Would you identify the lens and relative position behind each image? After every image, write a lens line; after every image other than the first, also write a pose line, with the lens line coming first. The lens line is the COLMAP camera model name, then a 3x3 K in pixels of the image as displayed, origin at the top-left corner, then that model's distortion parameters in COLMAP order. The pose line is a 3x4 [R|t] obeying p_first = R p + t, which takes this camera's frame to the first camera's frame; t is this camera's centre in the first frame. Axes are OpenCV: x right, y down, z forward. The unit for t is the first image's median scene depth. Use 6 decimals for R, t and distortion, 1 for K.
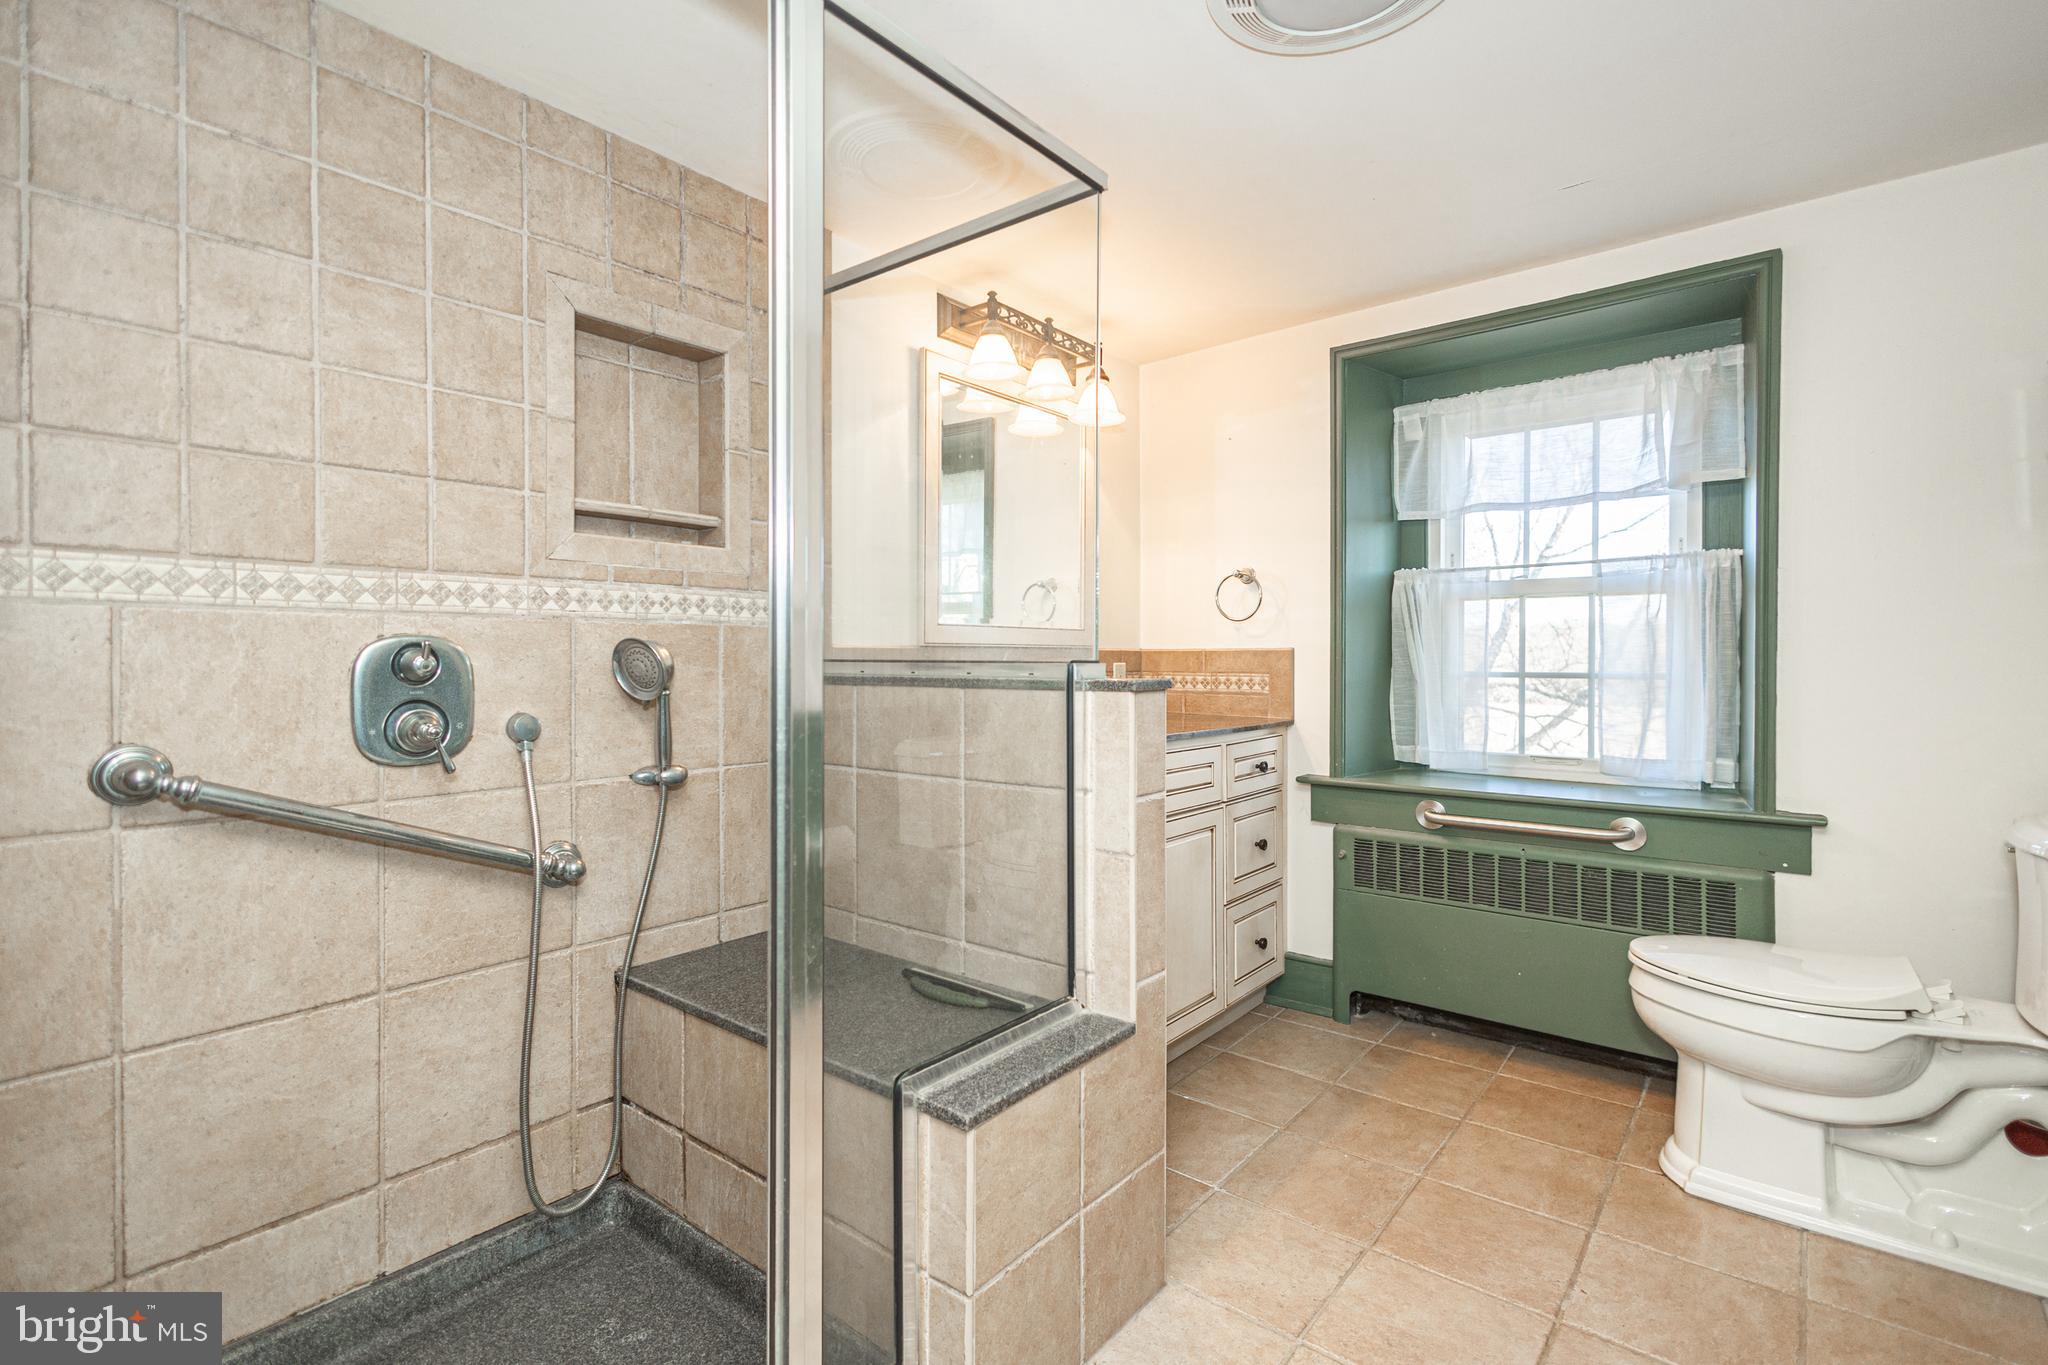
lens RADIAL K [[951.2, 0, 1020.9], [0, 951.2, 668.3], [0, 0, 1]] dist [0.006555, -0.000648]
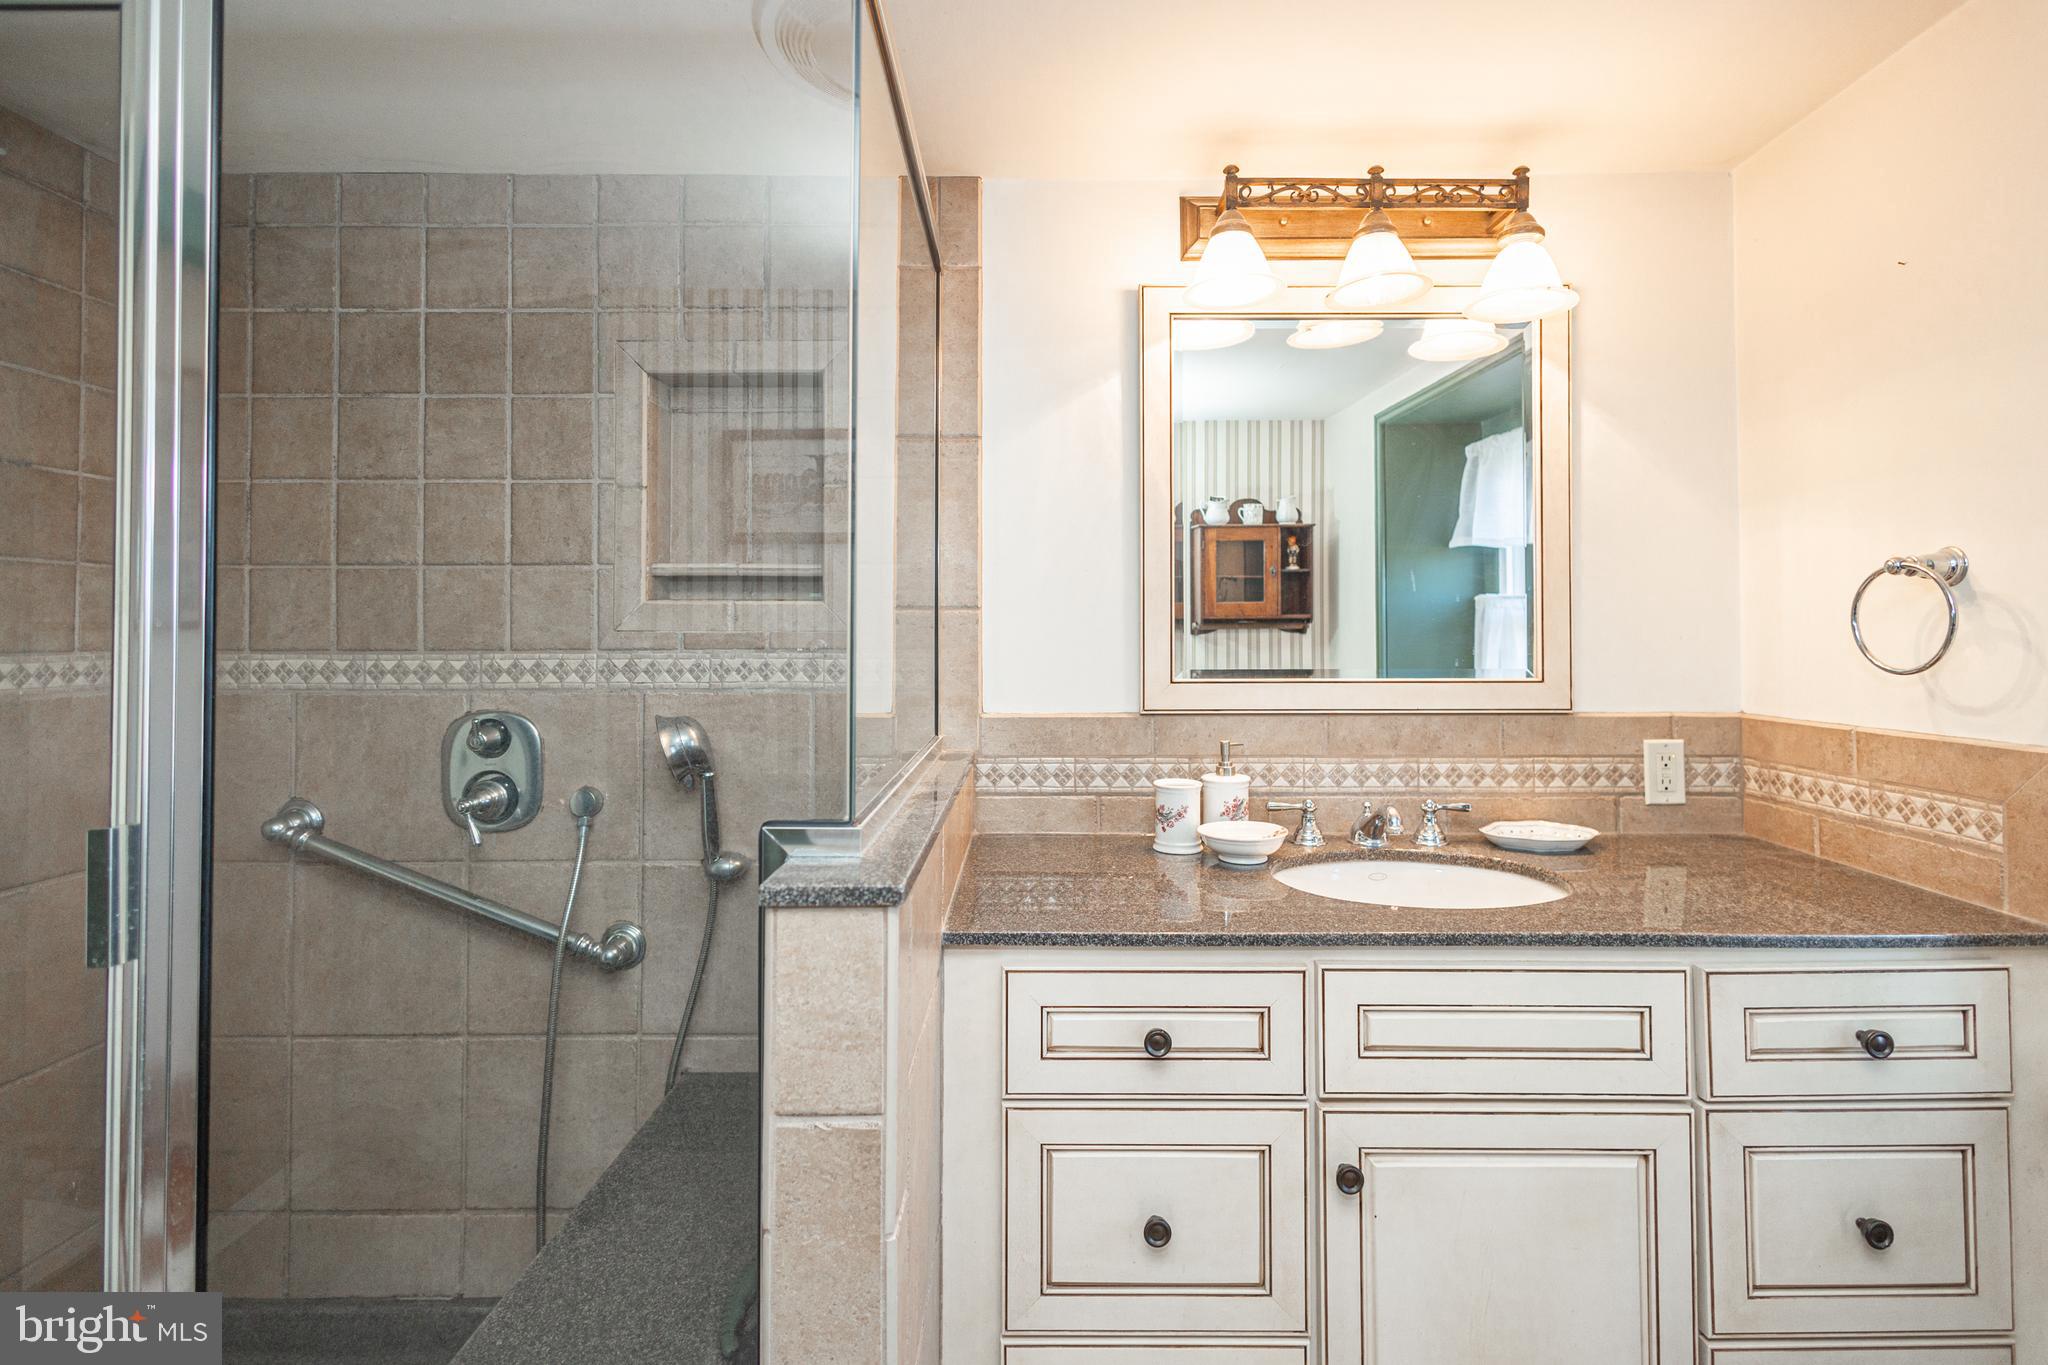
lens RADIAL K [[957.5, 0, 1027.8], [0, 957.5, 623.2], [0, 0, 1]] dist [0.004158, -0.000083]
pose [[0.634699, -0.013224, -0.772647, 0.555898], [-0.007063, 0.999713, -0.022912, -0.106301], [0.772727, 0.020000, 0.634423, 0.722333]]
